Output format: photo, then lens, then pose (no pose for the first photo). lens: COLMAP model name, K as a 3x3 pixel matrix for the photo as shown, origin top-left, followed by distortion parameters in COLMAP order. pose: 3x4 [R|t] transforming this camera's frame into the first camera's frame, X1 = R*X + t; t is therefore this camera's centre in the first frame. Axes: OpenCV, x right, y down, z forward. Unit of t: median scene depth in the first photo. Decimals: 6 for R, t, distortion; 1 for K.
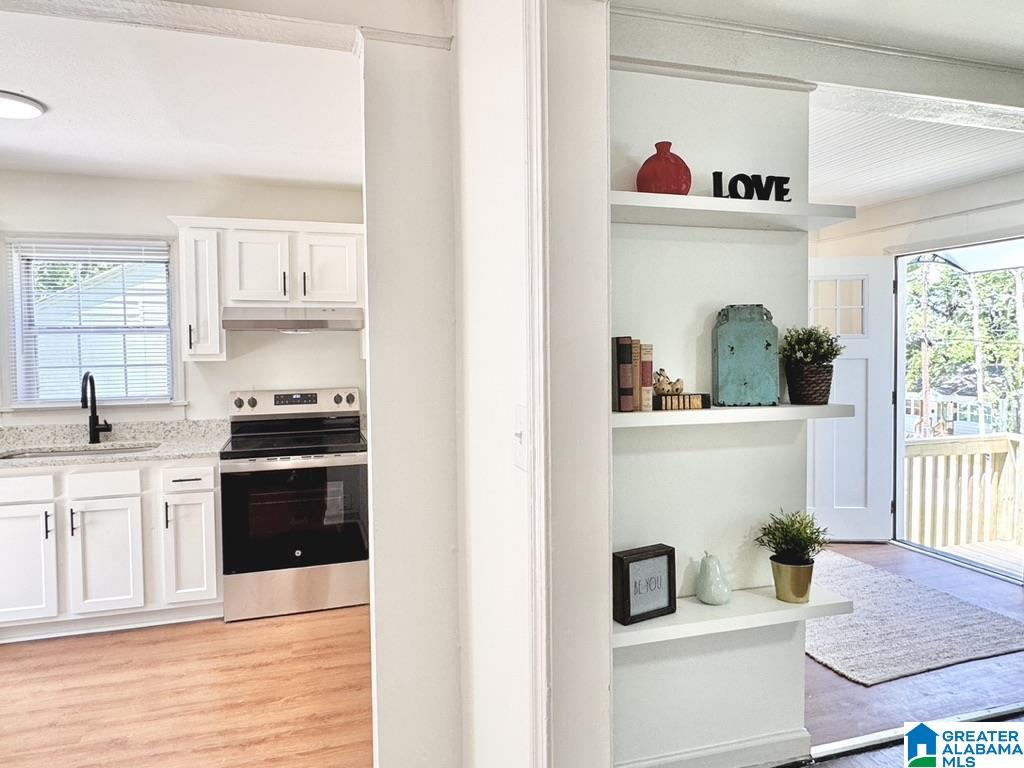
lens RADIAL K [[632.3, 0, 512.0], [0, 632.3, 384.0], [0, 0, 1]] dist [-0.005076, 0.001118]
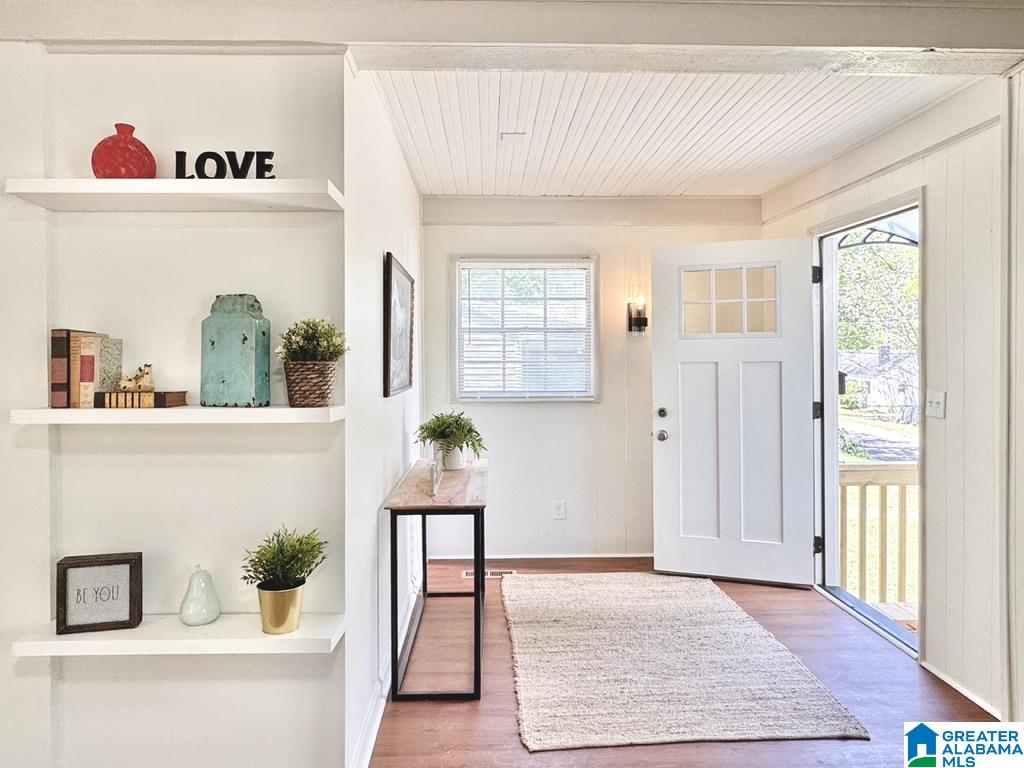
lens RADIAL K [[652.4, 0, 511.1], [0, 652.4, 373.0], [0, 0, 1]] dist [-0.000844, 0.001546]
pose [[0.968813, 0.013065, -0.247448, 1.017465], [-0.019137, 0.999572, -0.022147, -0.000133], [0.247052, 0.026192, 0.968648, 0.201097]]
